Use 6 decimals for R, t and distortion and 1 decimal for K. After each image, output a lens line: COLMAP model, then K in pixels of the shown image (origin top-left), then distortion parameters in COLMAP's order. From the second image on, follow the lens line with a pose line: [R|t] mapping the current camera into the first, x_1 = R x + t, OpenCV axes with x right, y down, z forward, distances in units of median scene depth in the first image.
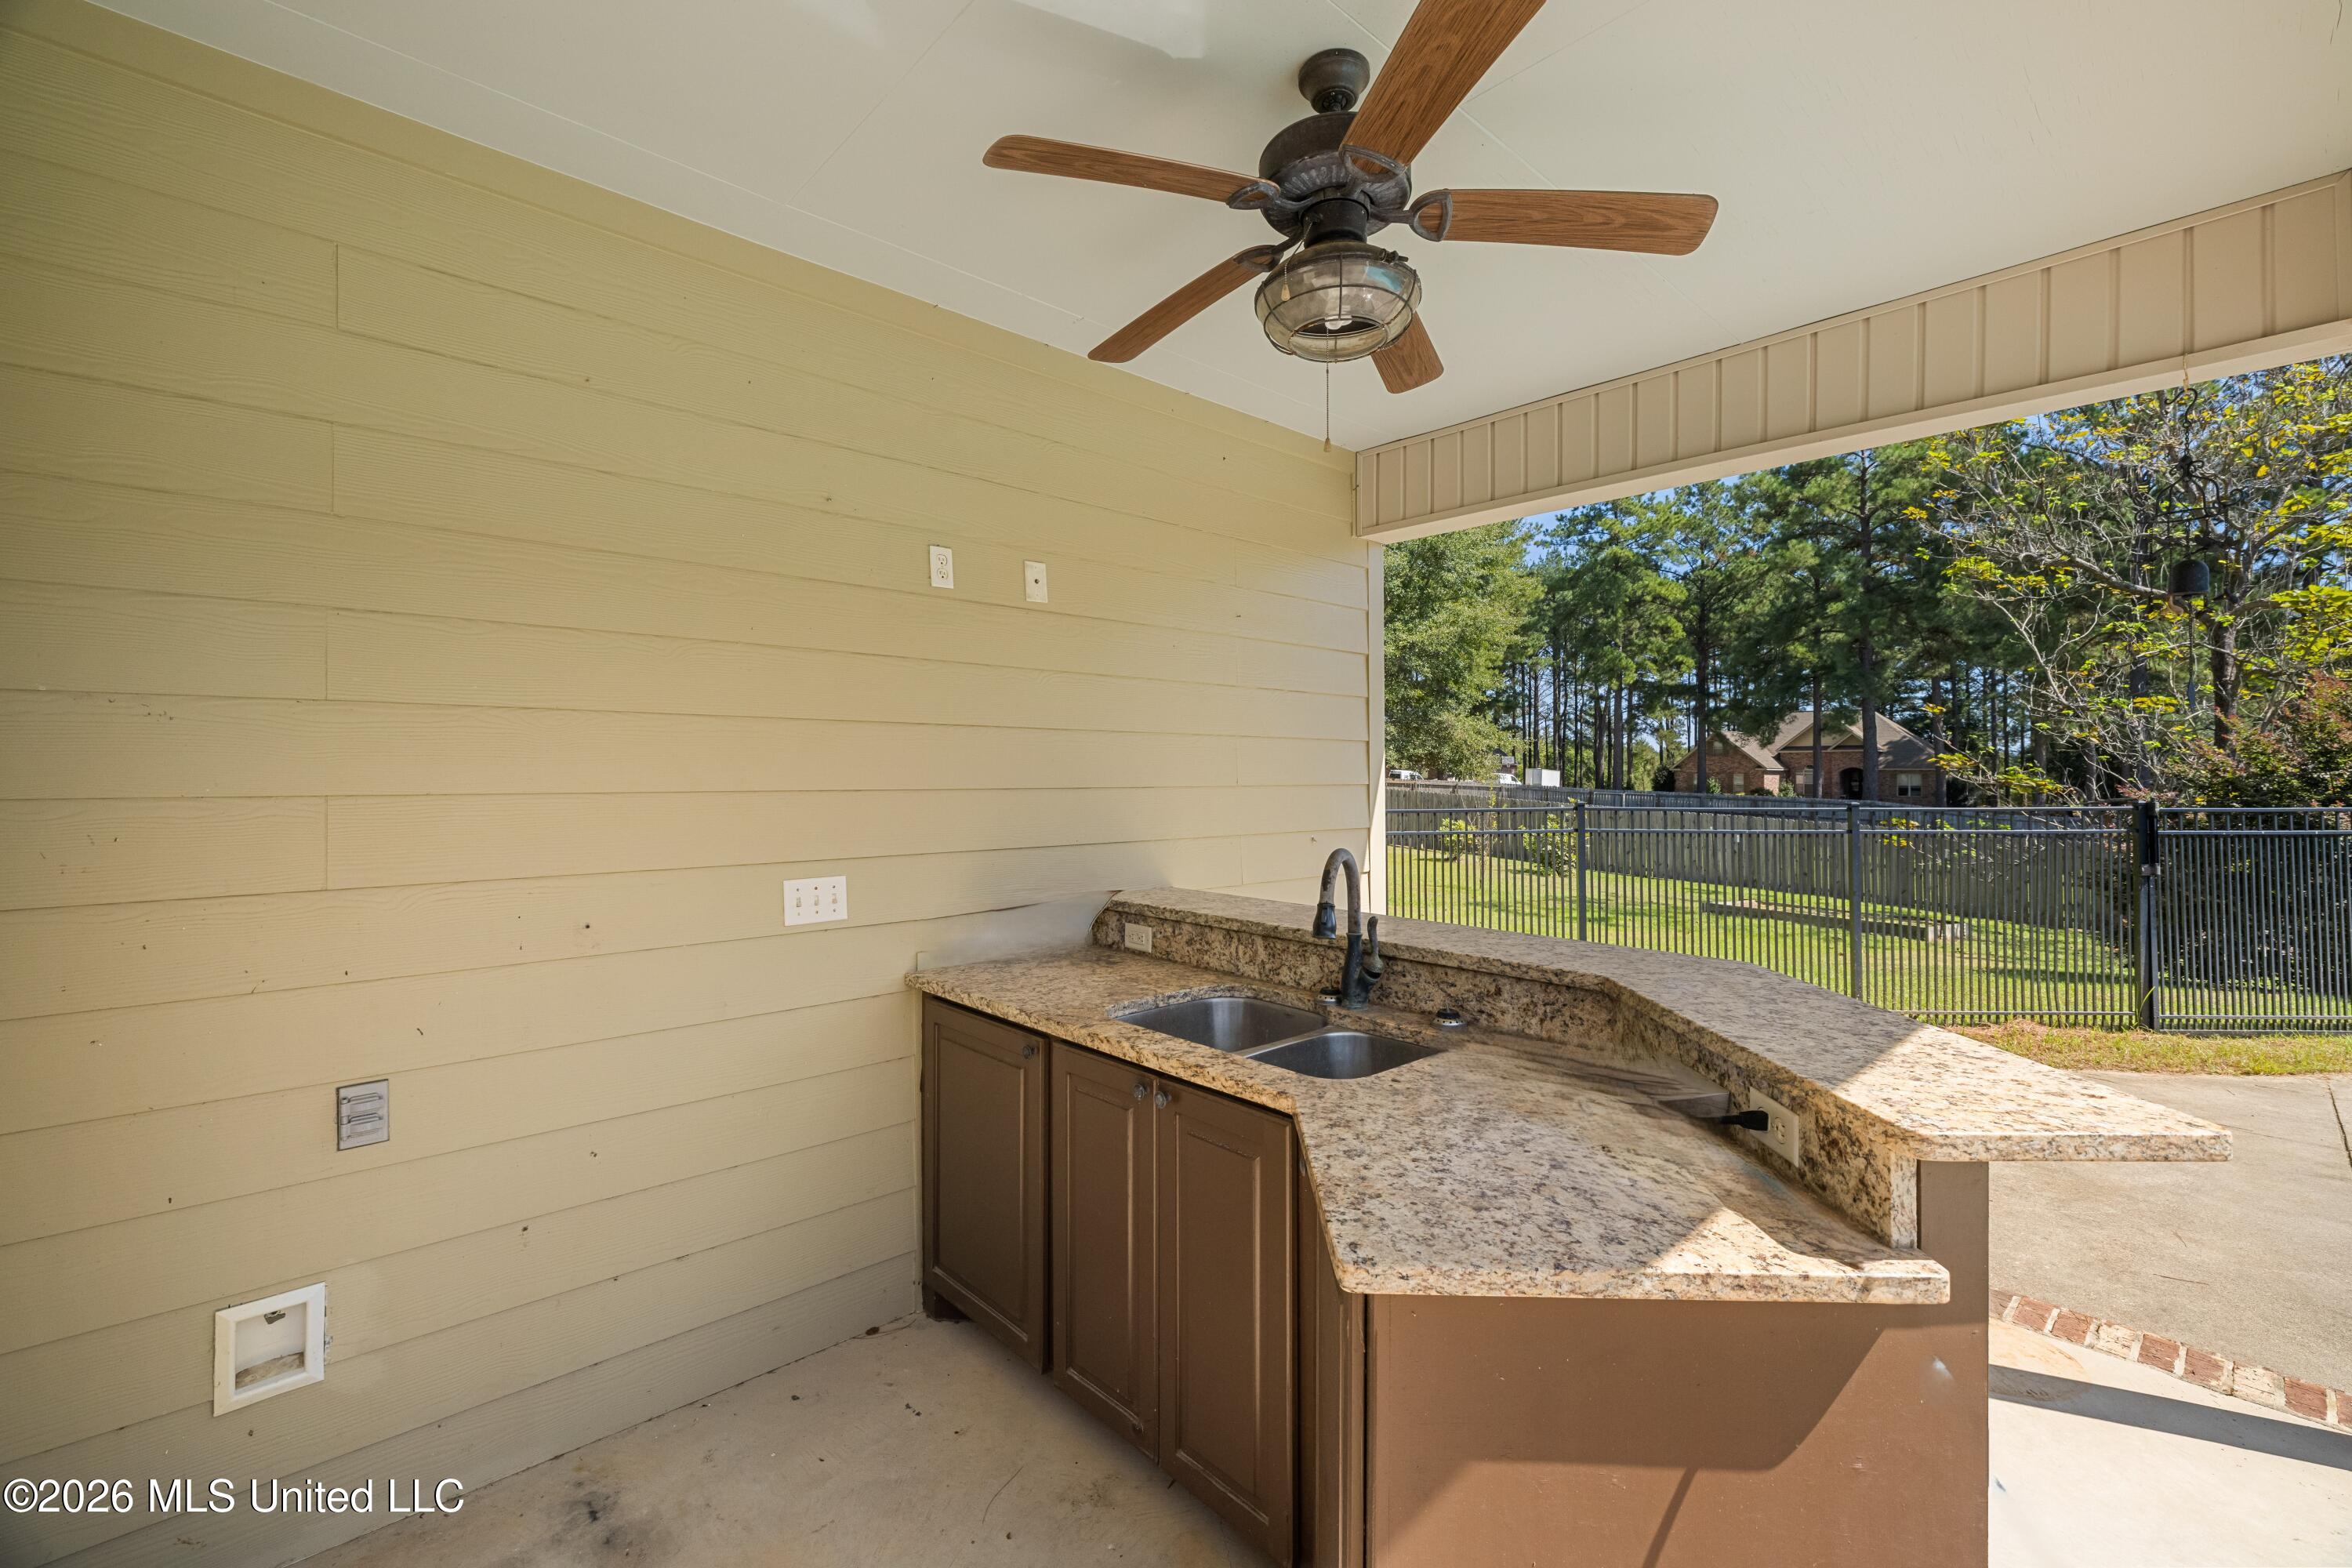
lens RADIAL K [[1001.6, 0, 1197.8], [0, 1001.6, 766.6], [0, 0, 1]] dist [-0.000980, 0.000163]
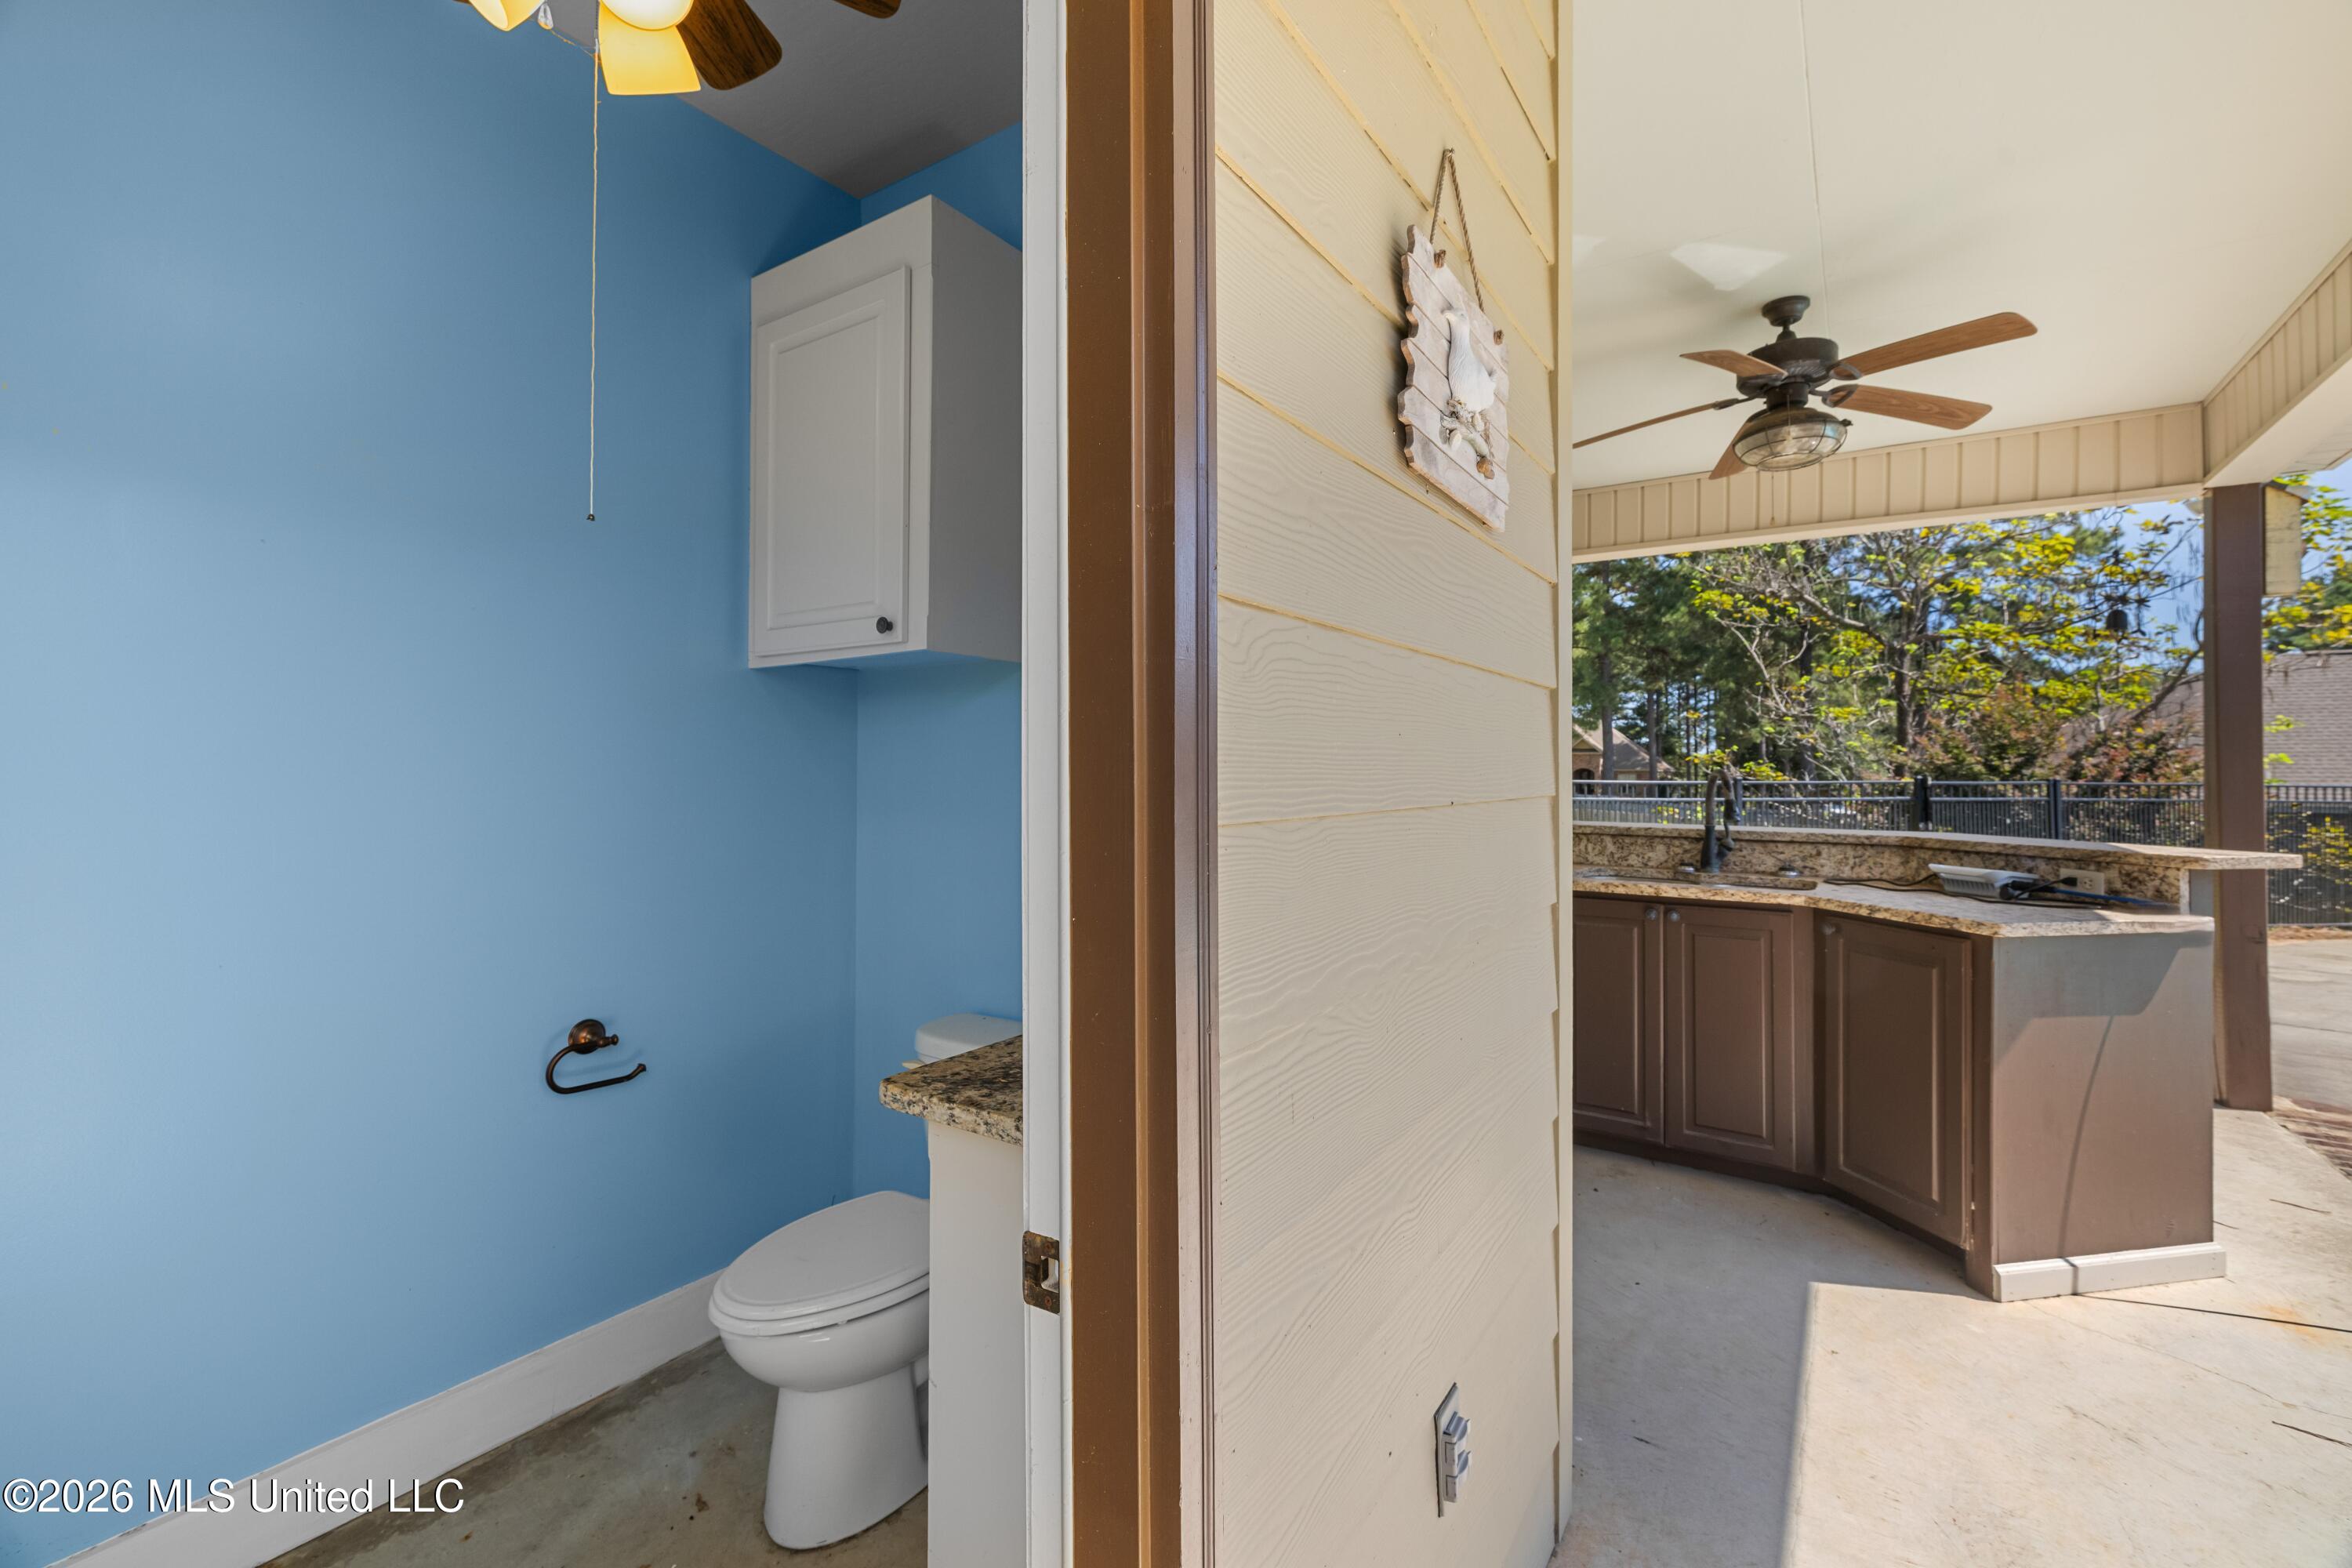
lens RADIAL K [[1001.6, 0, 1197.8], [0, 1001.6, 766.6], [0, 0, 1]] dist [-0.000980, 0.000163]
pose [[0.974106, 0.006045, 0.226010, -0.145216], [-0.006104, 0.999981, -0.000439, 0.011840], [-0.226008, -0.000952, 0.974125, -0.051633]]
